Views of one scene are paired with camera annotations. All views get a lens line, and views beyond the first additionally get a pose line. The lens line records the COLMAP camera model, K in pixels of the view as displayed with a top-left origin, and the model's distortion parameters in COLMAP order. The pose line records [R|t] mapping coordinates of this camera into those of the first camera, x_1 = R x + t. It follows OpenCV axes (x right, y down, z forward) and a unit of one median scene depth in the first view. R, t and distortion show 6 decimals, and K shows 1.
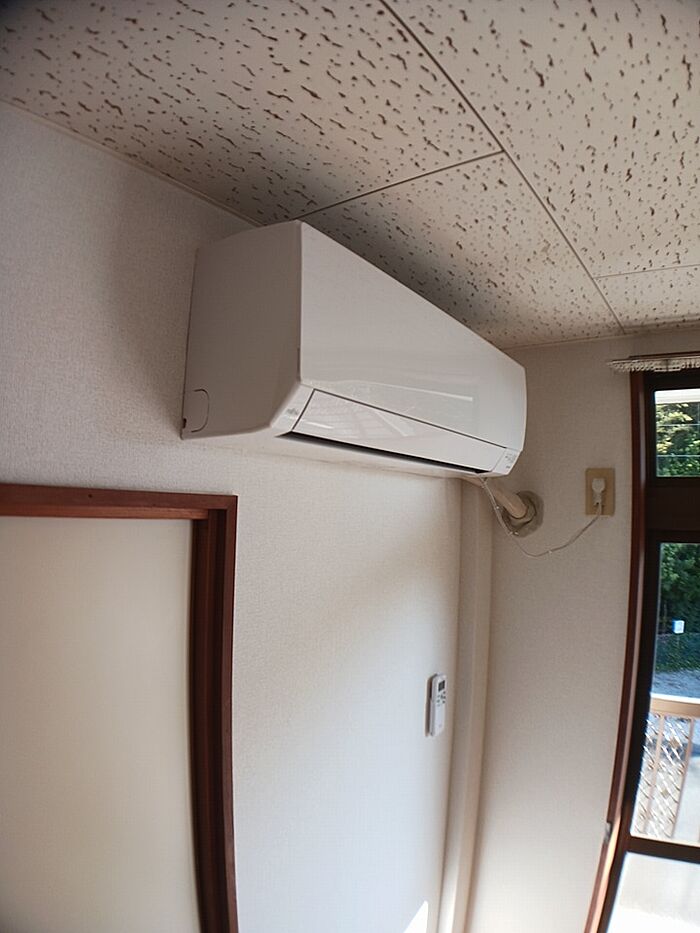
lens RADIAL K [[563.0, 0, 350.0], [0, 563.0, 466.5], [0, 0, 1]] dist [-0.199295, 0.029966]
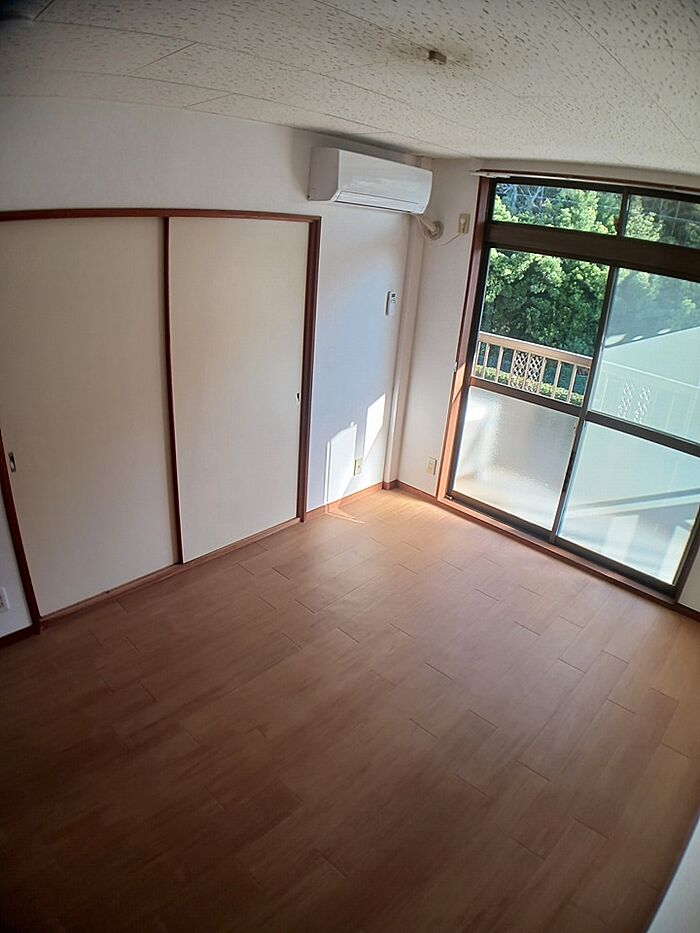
lens RADIAL K [[563.0, 0, 350.0], [0, 563.0, 466.5], [0, 0, 1]] dist [-0.199295, 0.029966]
pose [[0.993397, 0.084040, -0.078101, 0.254464], [-0.038321, 0.884710, 0.464565, -0.093157], [0.108139, -0.458504, 0.882088, -1.816742]]
